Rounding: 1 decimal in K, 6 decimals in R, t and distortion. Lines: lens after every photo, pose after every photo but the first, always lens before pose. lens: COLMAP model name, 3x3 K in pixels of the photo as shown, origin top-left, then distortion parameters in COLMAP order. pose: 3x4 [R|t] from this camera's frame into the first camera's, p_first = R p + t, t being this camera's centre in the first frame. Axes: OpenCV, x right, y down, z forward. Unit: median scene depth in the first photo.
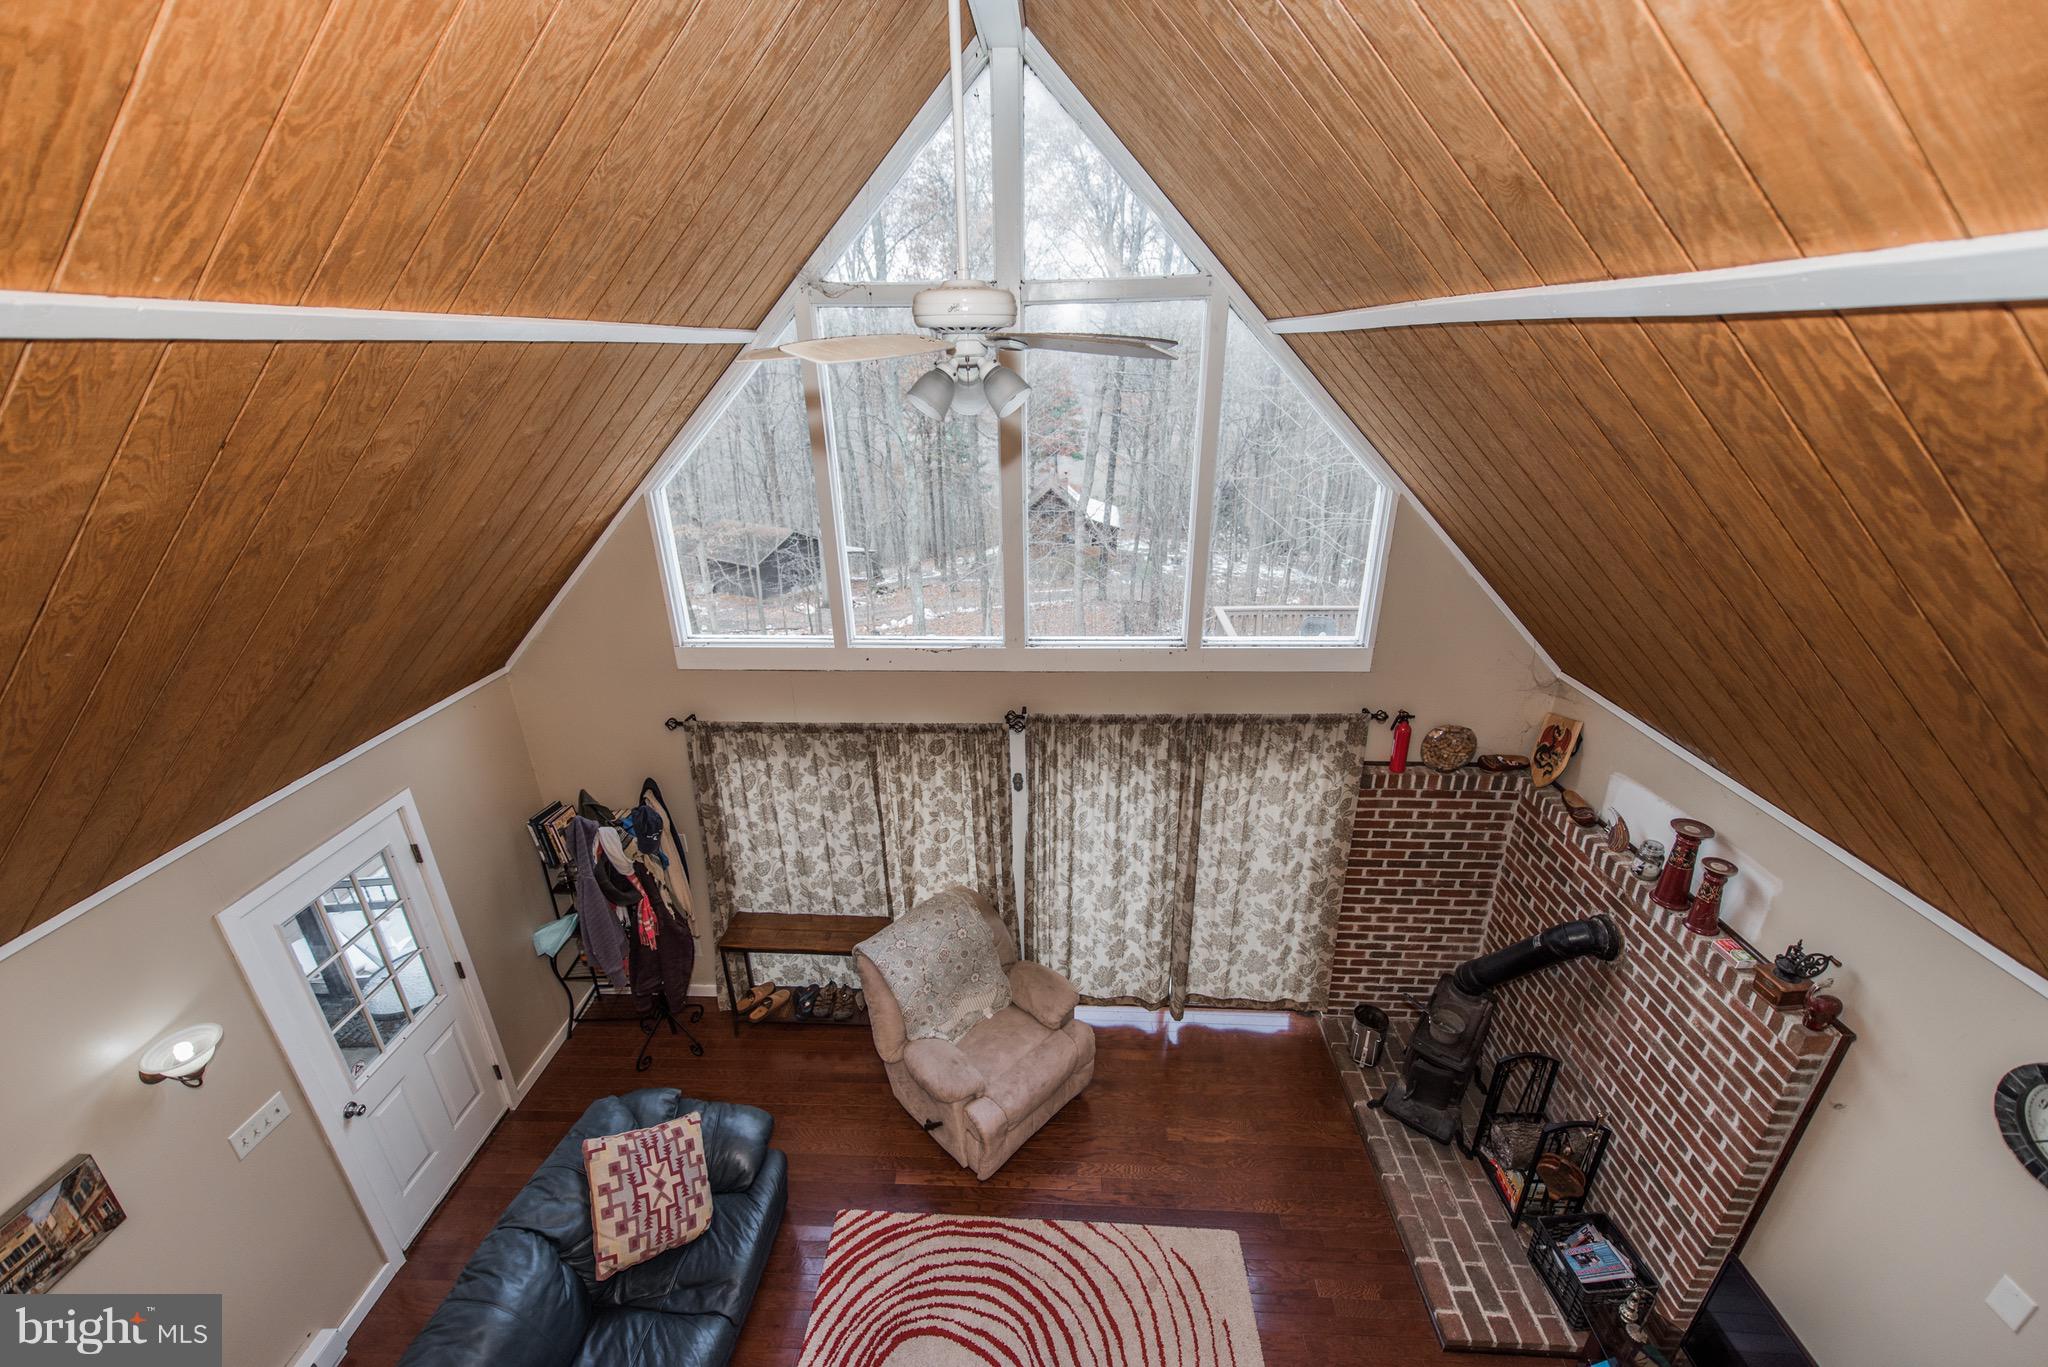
lens RADIAL K [[799.3, 0, 1016.3], [0, 799.3, 680.8], [0, 0, 1]] dist [0.006683, -0.002187]
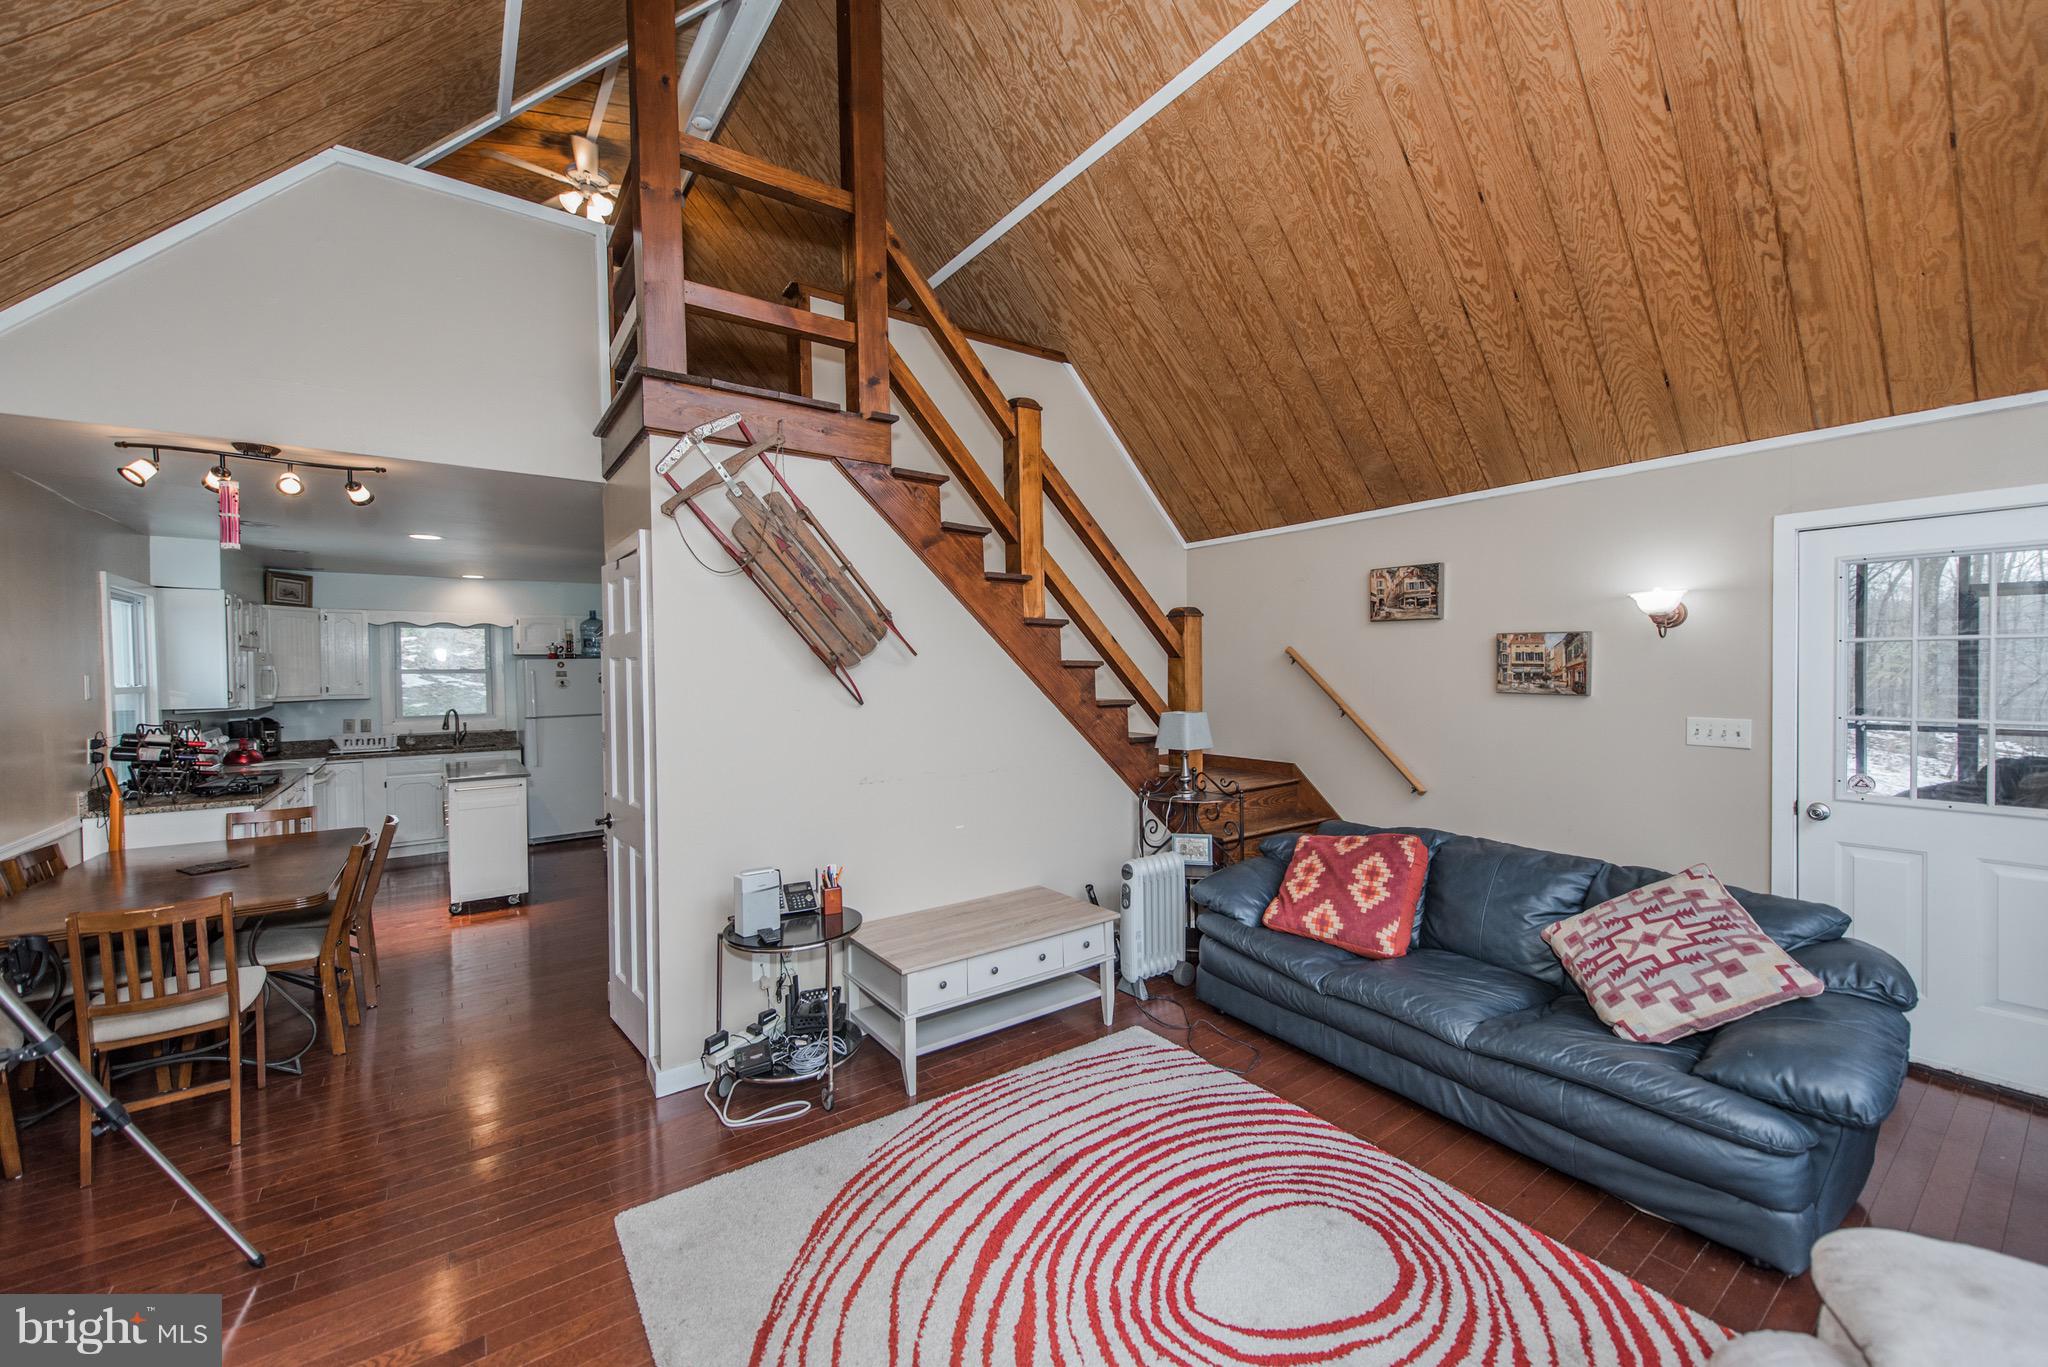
lens RADIAL K [[799.3, 0, 1033.0], [0, 799.3, 681.9], [0, 0, 1]] dist [0.006683, -0.002187]
pose [[-0.772479, 0.039521, -0.633809, 0.332412], [-0.221986, 0.918292, 0.327814, 0.258220], [0.594977, 0.393926, -0.700588, 0.891928]]
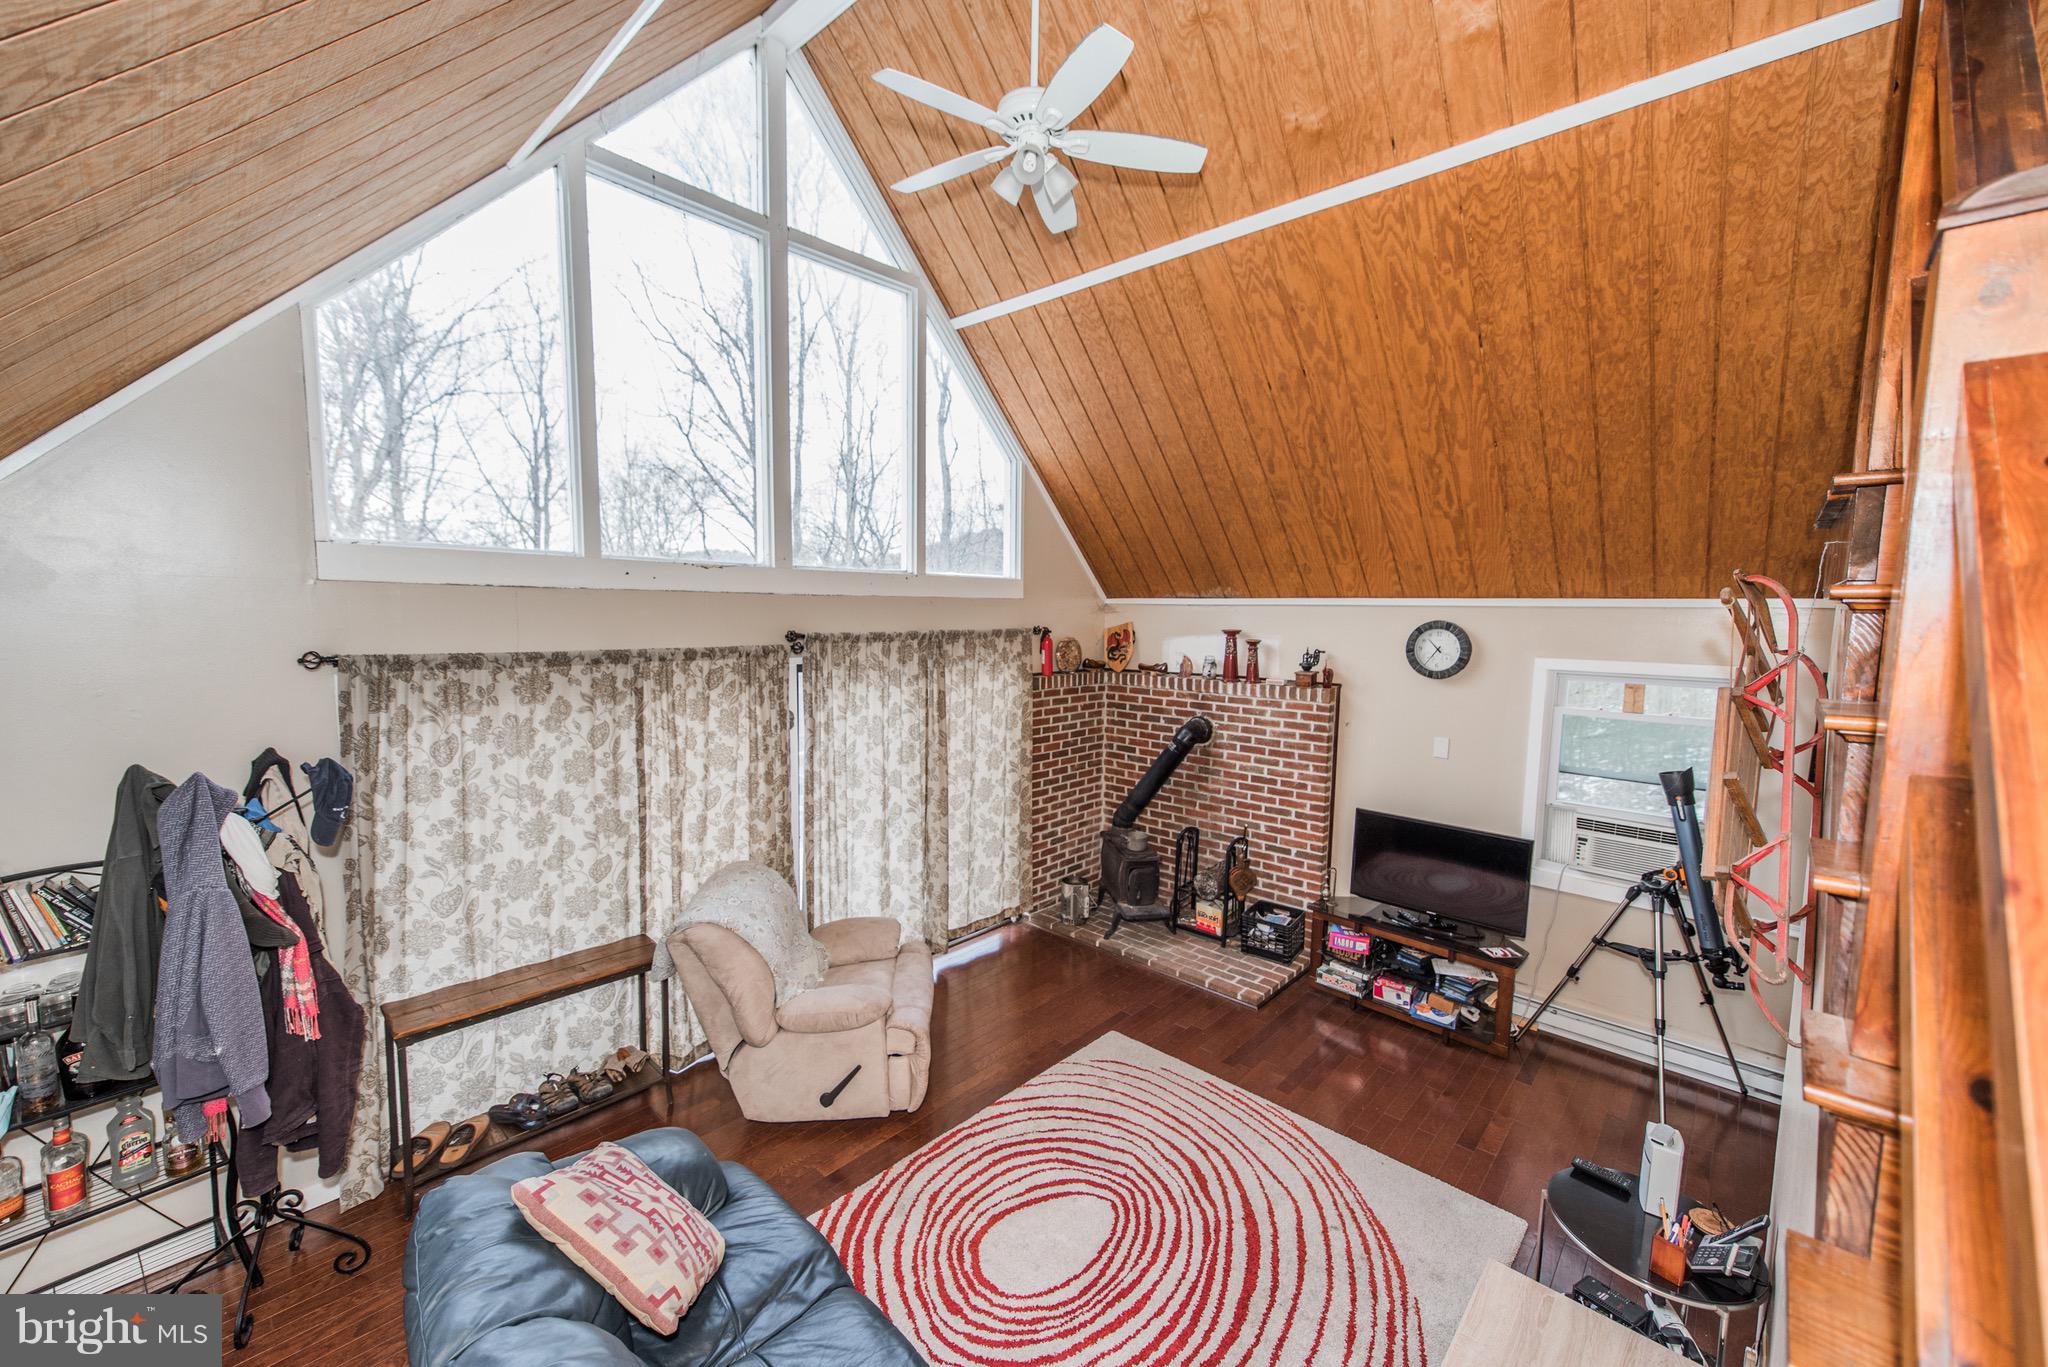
lens RADIAL K [[799.3, 0, 1027.1], [0, 799.3, 682.3], [0, 0, 1]] dist [0.006683, -0.002187]
pose [[0.635343, -0.046380, 0.770836, -0.596209], [0.274549, 0.946545, -0.169339, 0.353426], [-0.721777, 0.319221, 0.614115, 0.223597]]
